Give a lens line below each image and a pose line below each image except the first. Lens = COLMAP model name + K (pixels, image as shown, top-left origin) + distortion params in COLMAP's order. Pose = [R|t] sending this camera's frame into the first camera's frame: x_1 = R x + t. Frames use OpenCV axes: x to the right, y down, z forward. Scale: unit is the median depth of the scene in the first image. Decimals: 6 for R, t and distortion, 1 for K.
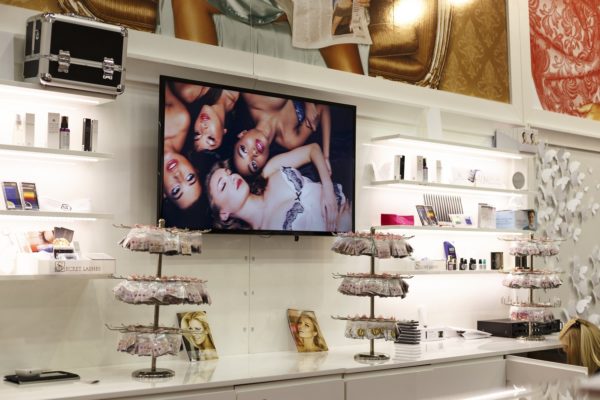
lens RADIAL K [[865.9, 0, 300.0], [0, 865.9, 200.0], [0, 0, 1]] dist [-0.005525, -0.039663]
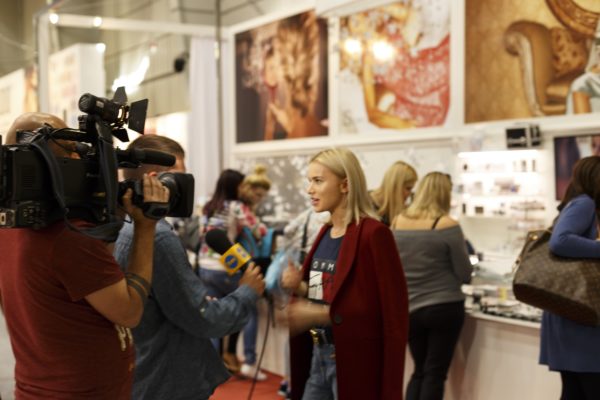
lens RADIAL K [[865.9, 0, 300.0], [0, 865.9, 200.0], [0, 0, 1]] dist [-0.005525, -0.039663]
pose [[-0.166446, 0.025262, -0.985727, 1.696849], [0.080050, 0.996718, 0.012027, -0.038729], [0.982796, -0.076905, -0.167922, 0.506523]]
